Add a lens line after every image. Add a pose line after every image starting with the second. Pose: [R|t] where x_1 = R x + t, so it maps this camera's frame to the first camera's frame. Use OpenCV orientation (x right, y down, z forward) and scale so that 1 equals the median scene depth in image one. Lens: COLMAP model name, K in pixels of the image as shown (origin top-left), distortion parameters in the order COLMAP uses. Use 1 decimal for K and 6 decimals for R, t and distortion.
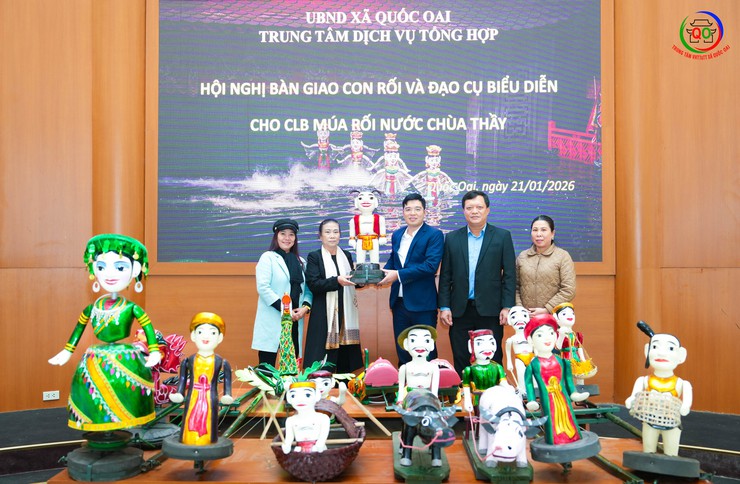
lens RADIAL K [[953.1, 0, 370.0], [0, 953.1, 242.0], [0, 0, 1]] dist [0.163597, 0.017053]
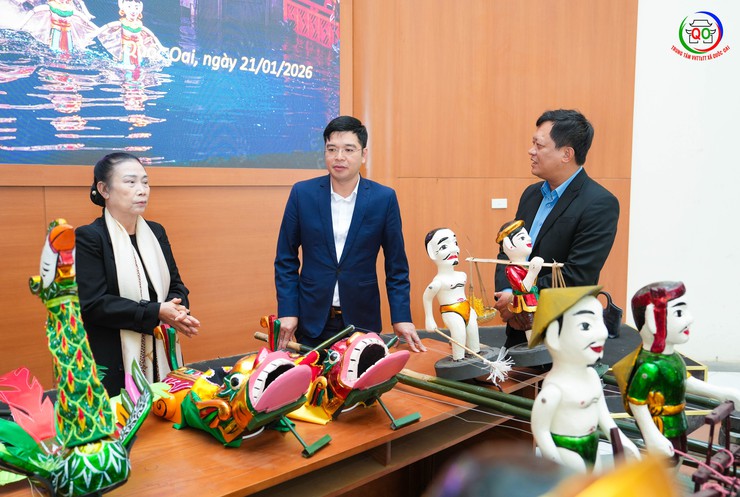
lens RADIAL K [[627.2, 0, 370.0], [0, 627.2, 248.5], [0, 0, 1]] dist [-0.039598, 0.012886]
pose [[0.662950, -0.077964, 0.744594, -0.151073], [-0.005007, 0.994079, 0.108545, 0.029524], [-0.748647, -0.075688, 0.658634, 0.607863]]
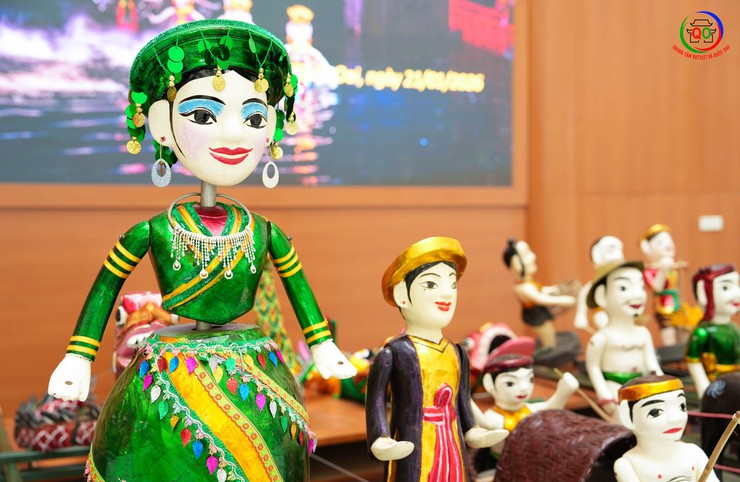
lens RADIAL K [[953.1, 0, 370.0], [0, 953.1, 241.0], [0, 0, 1]] dist [0.163597, 0.017053]
pose [[0.836619, -0.022799, 0.547311, -0.265221], [0.007447, 0.999515, 0.030253, 0.039520], [-0.547735, -0.021235, 0.836382, 0.421795]]
